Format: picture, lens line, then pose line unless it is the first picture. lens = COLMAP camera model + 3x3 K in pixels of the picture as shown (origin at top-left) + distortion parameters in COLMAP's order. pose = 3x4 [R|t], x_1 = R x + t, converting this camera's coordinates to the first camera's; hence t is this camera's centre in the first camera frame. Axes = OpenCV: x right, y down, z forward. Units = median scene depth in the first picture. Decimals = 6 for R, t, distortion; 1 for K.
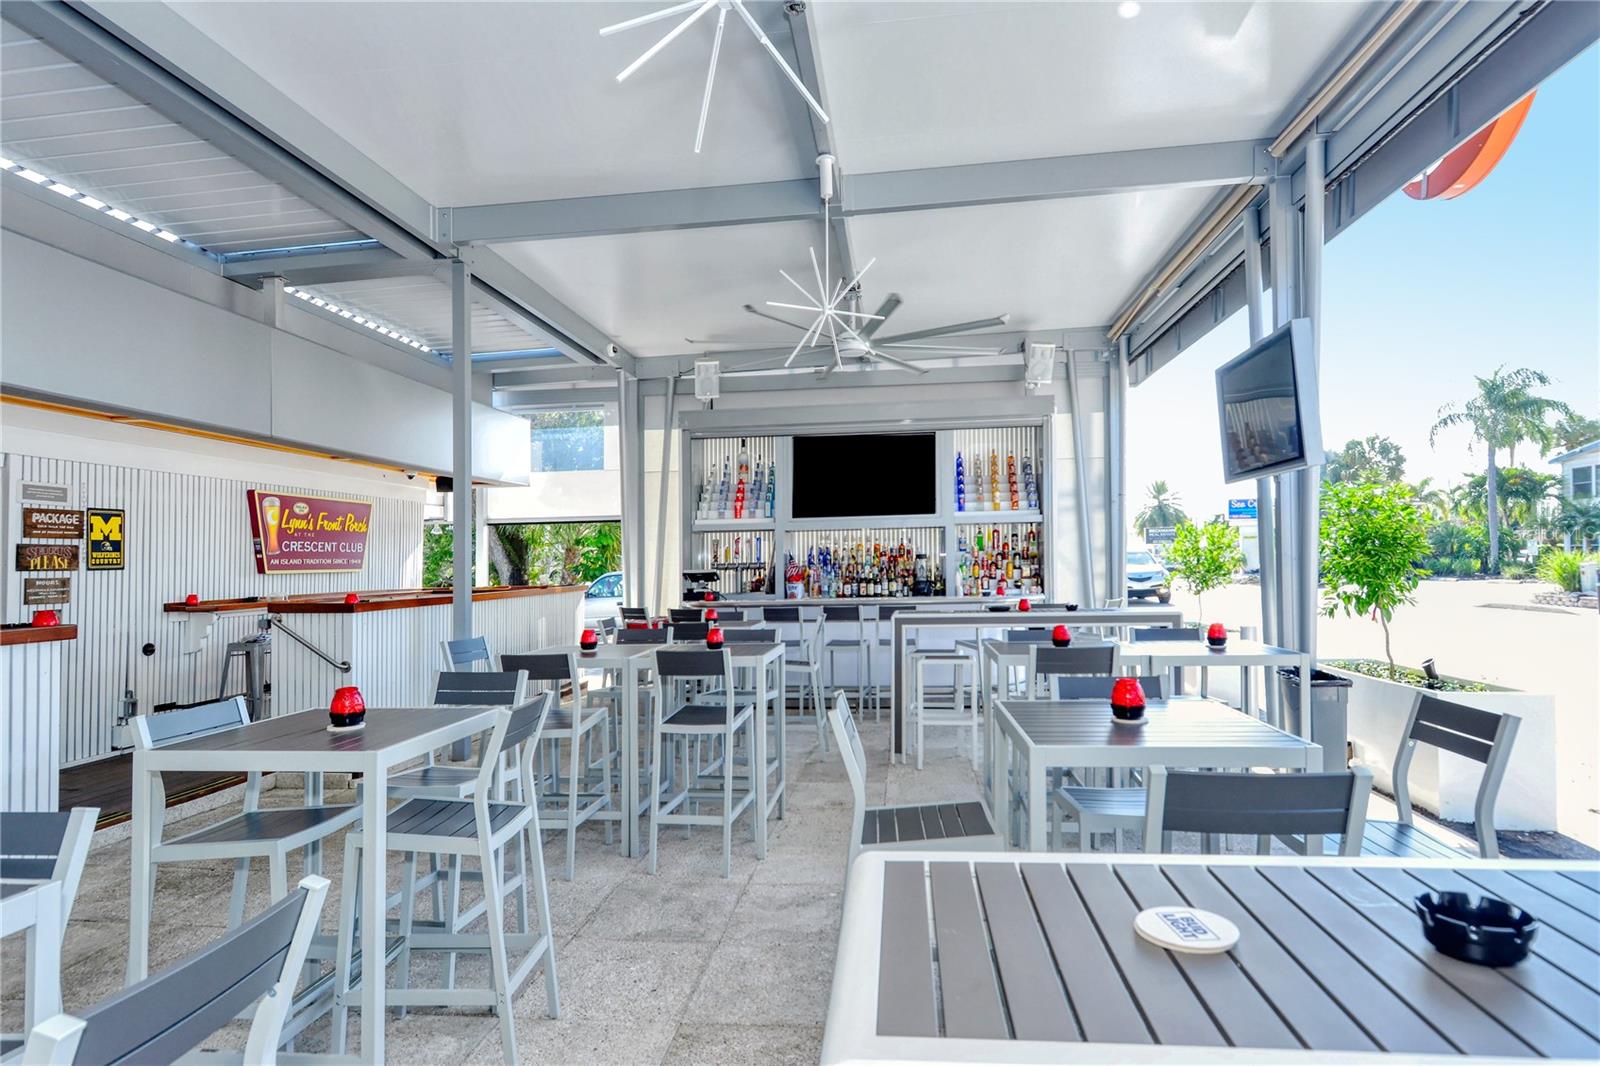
lens RADIAL K [[805.4, 0, 800.0], [0, 805.4, 533.0], [0, 0, 1]] dist [0.000452, 0.000120]
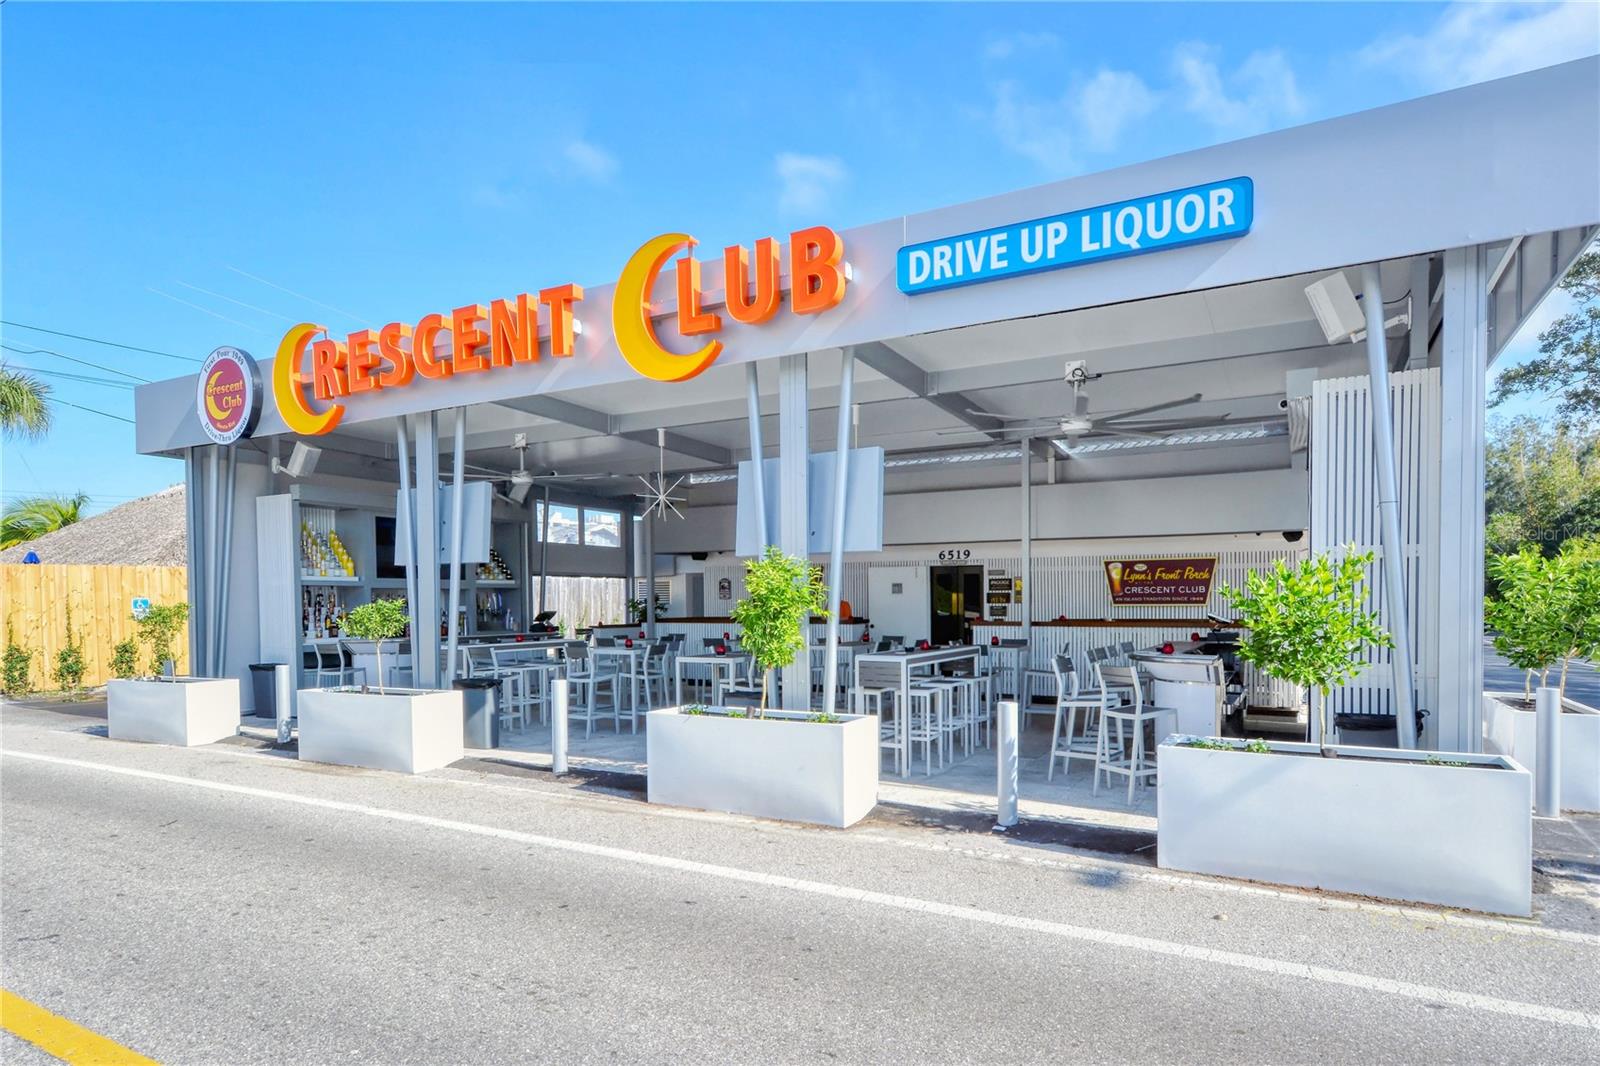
lens RADIAL K [[865.2, 0, 800.0], [0, 865.2, 533.0], [0, 0, 1]] dist [0.001013, 0.000472]
pose [[-0.359863, -0.064810, -0.930751, 1.842523], [0.039164, 0.995656, -0.084472, 0.031779], [0.932183, -0.066850, -0.355762, 1.371341]]
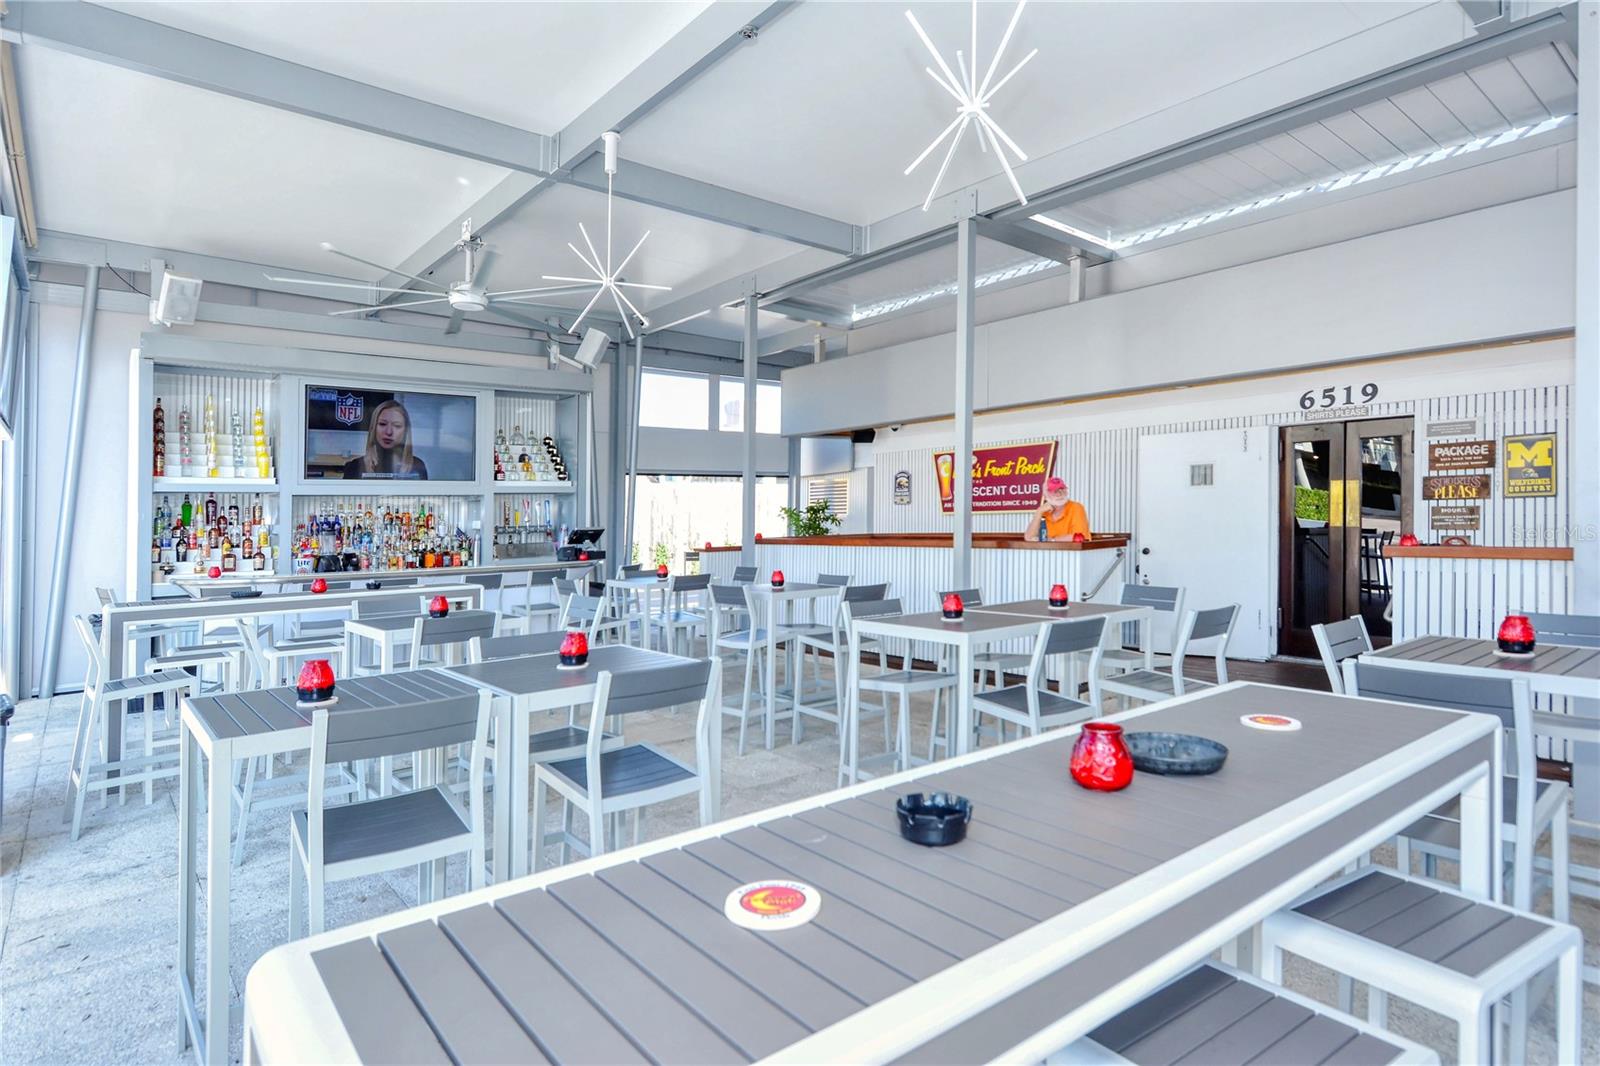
lens RADIAL K [[865.2, 0, 800.0], [0, 865.2, 533.0], [0, 0, 1]] dist [0.001013, 0.000472]
pose [[-0.692291, 0.032422, -0.720890, 0.514020], [0.047994, 0.998847, -0.001167, 0.049647], [0.720021, -0.035406, -0.693048, 1.140673]]
